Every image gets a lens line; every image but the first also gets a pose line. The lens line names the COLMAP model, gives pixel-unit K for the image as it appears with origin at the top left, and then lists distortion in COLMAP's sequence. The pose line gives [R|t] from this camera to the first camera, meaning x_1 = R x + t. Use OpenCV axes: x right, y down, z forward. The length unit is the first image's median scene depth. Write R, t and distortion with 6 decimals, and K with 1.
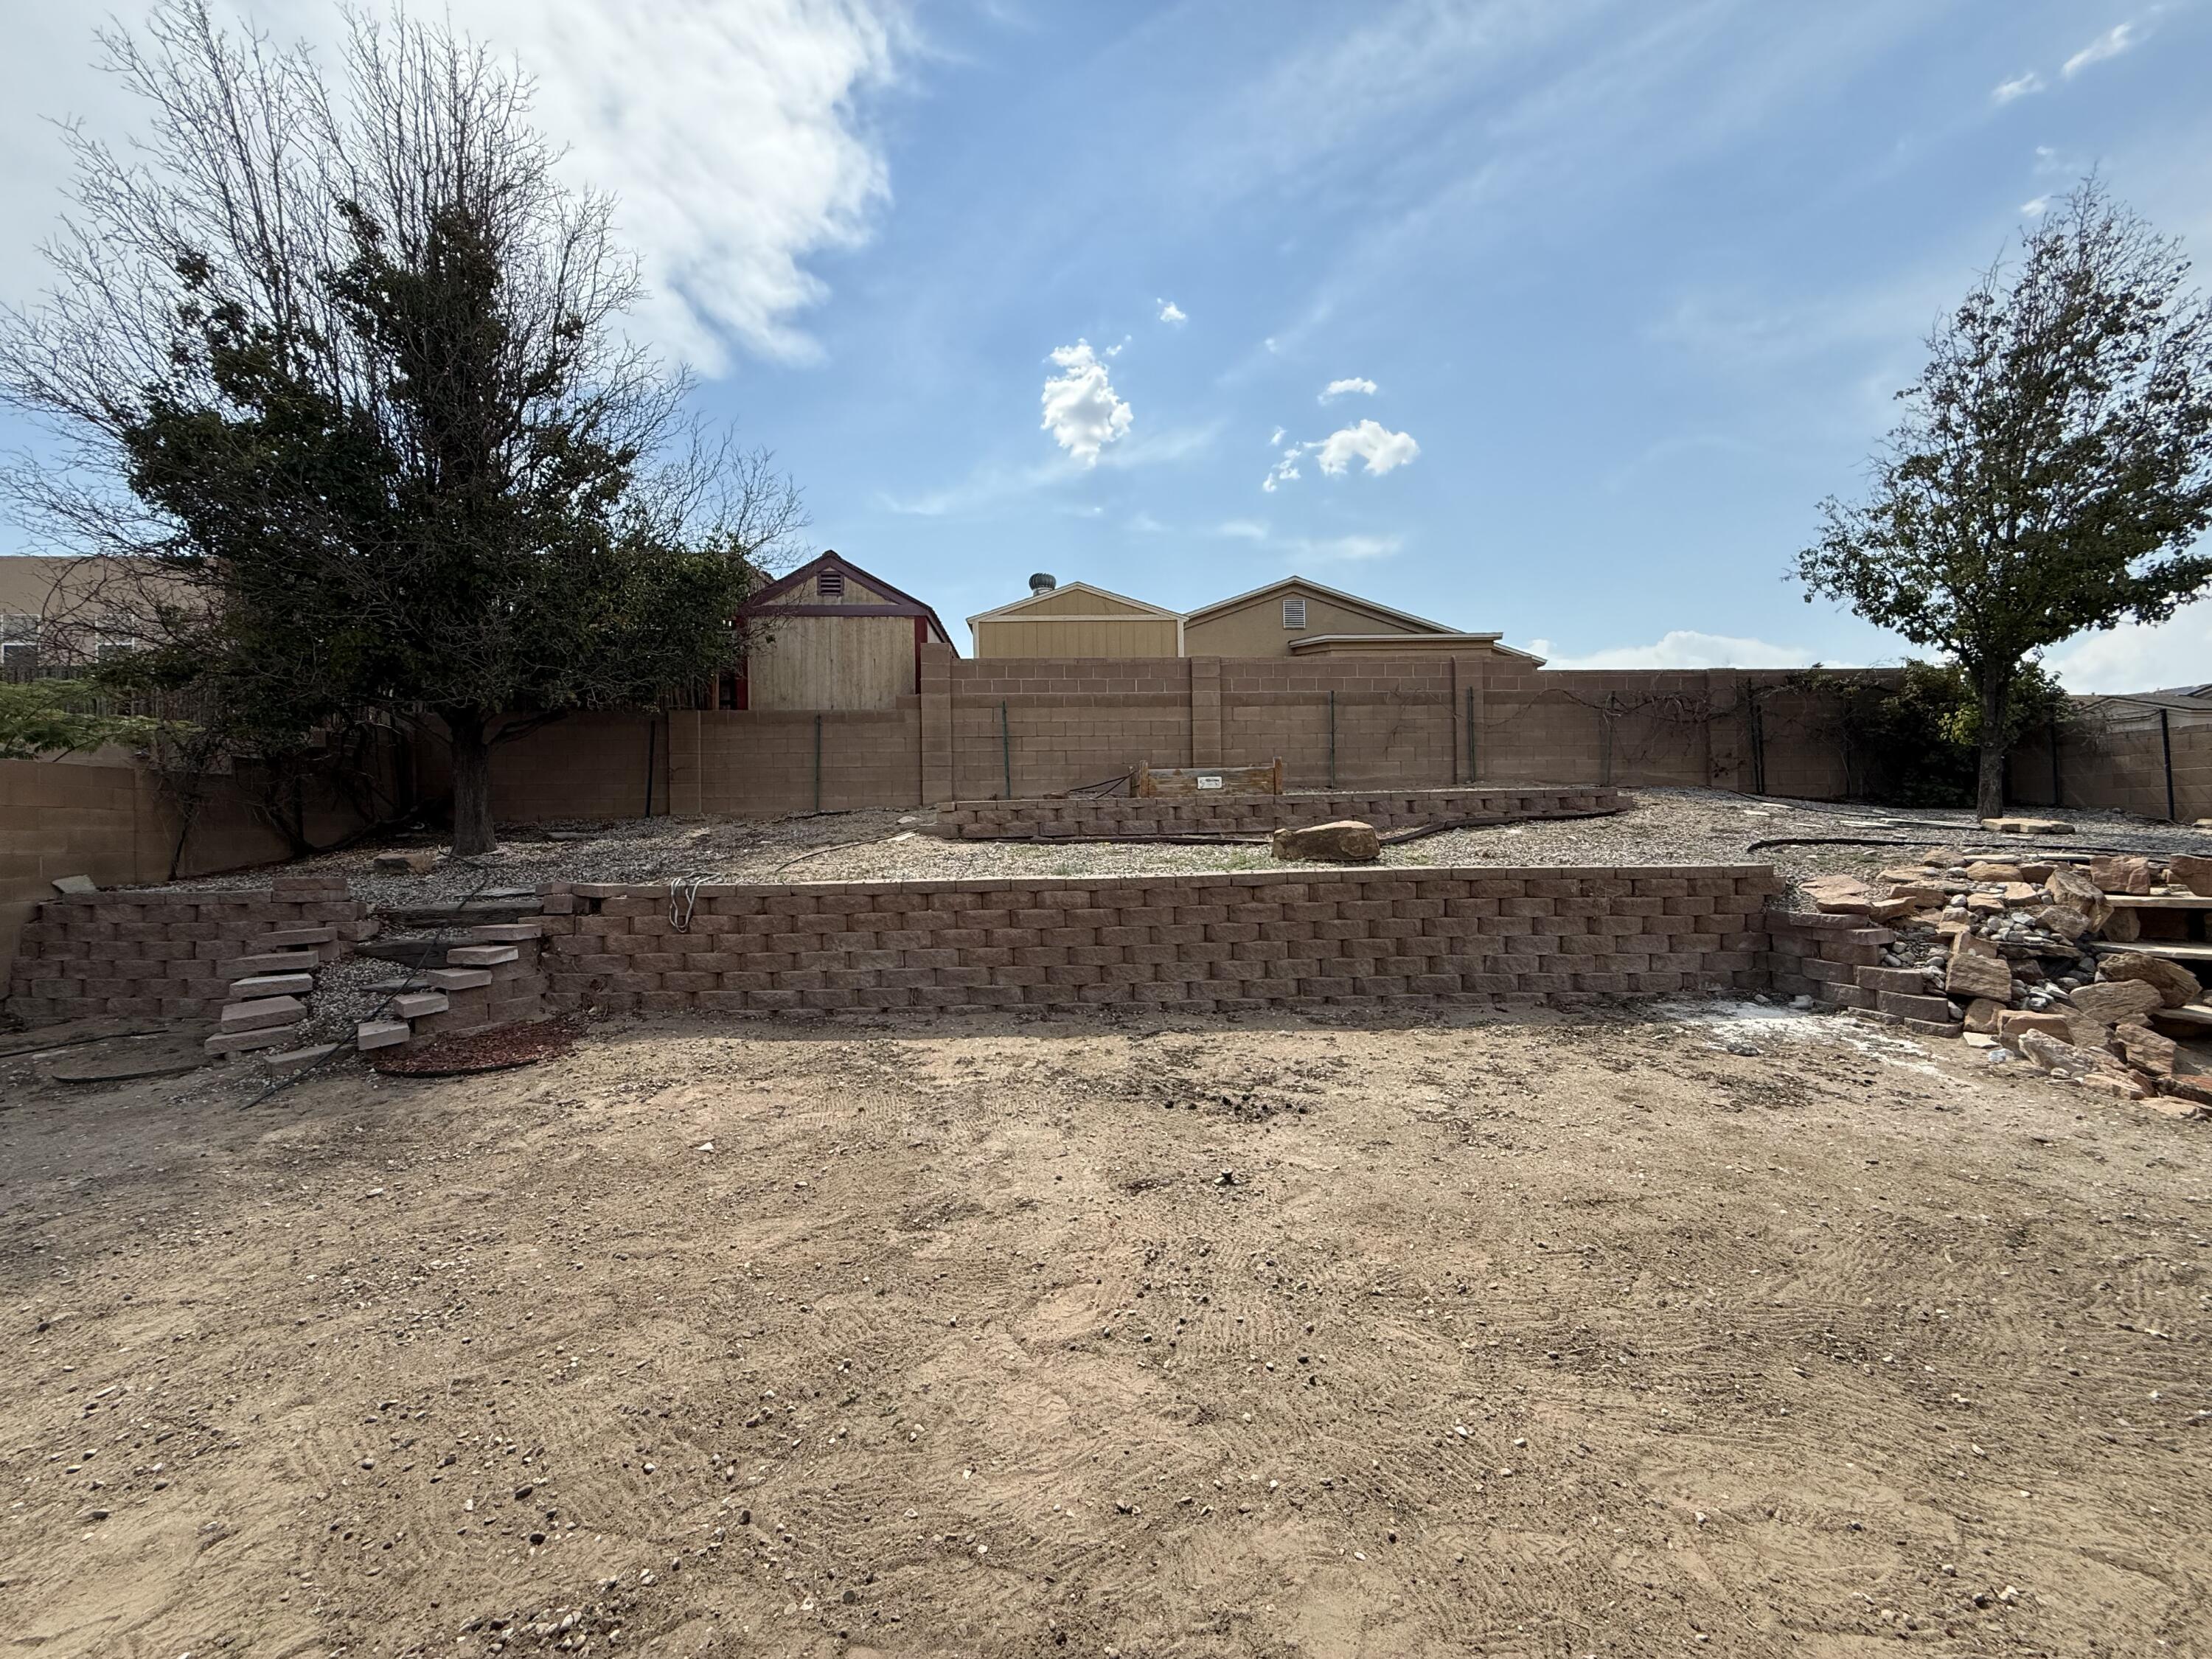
lens RADIAL K [[886.6, 0, 1103.7], [0, 886.6, 818.9], [0, 0, 1]] dist [0.002382, -0.000242]
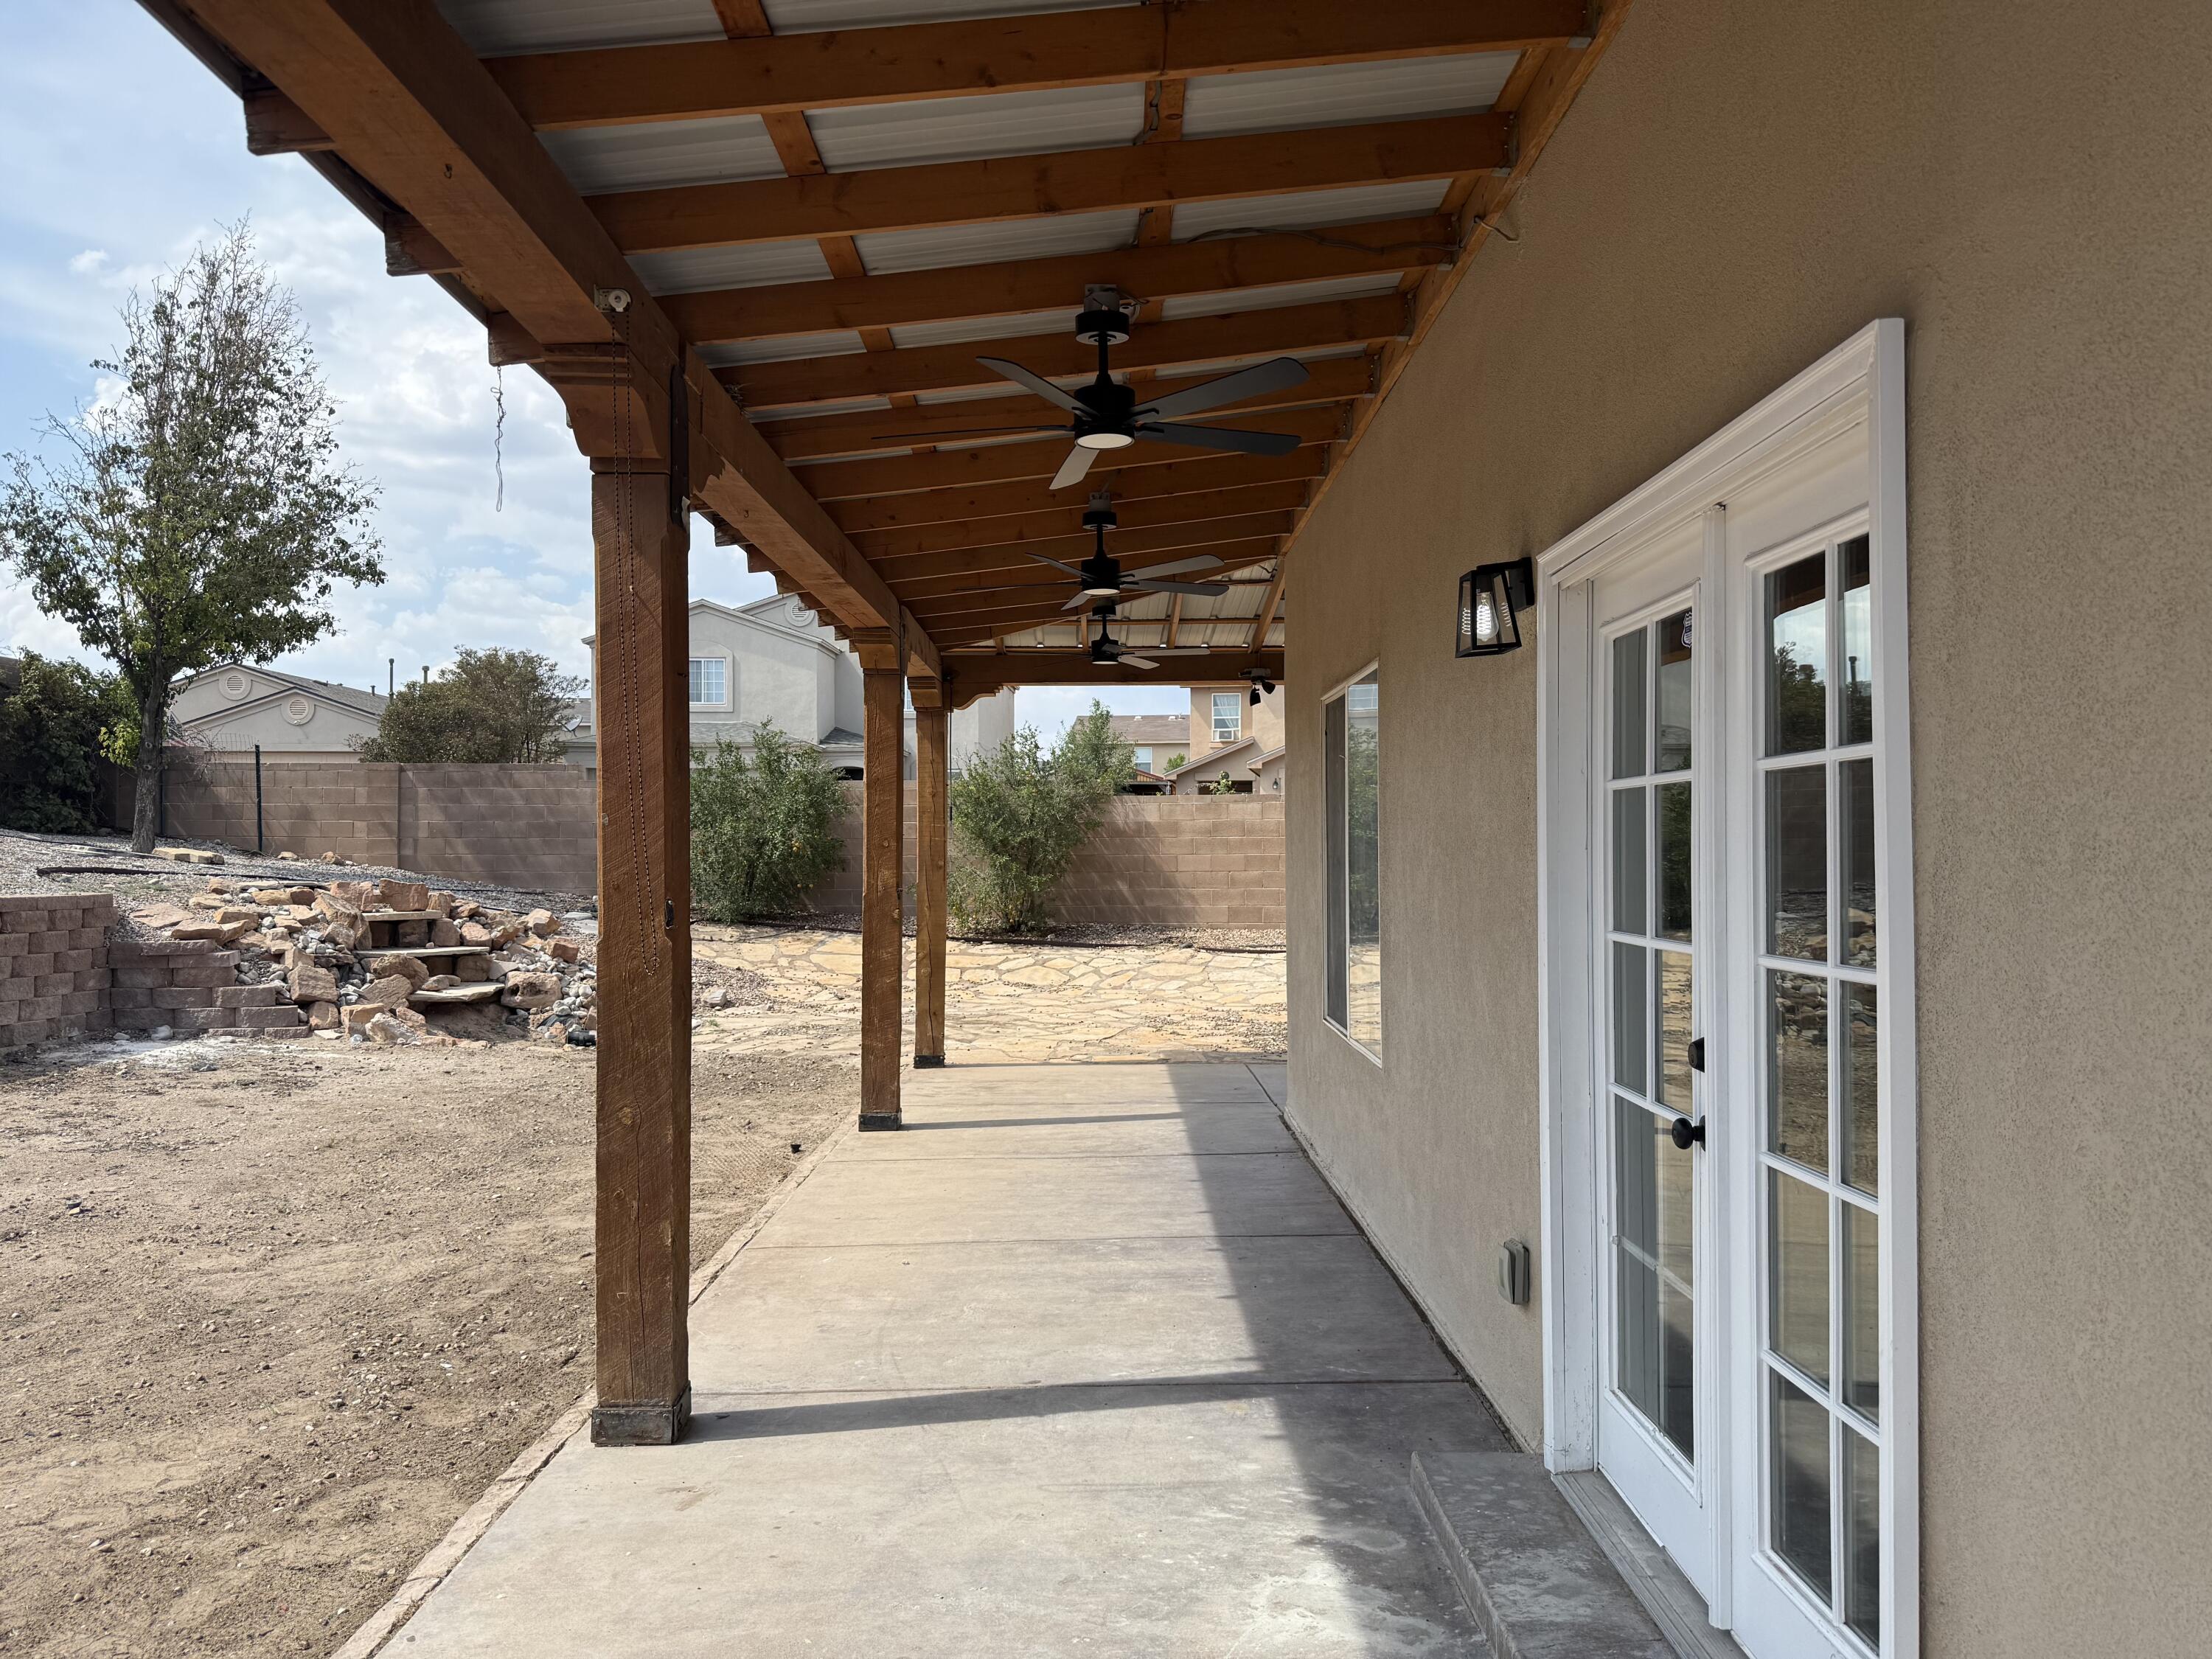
lens RADIAL K [[1565.8, 0, 1098.8], [0, 1565.8, 832.9], [0, 0, 1]] dist [0.100955, -0.028314]
pose [[0.051088, 0.027174, 0.998324, -0.937008], [-0.016975, 0.999509, -0.026338, 0.017291], [-0.998550, -0.015601, 0.051524, -0.109306]]
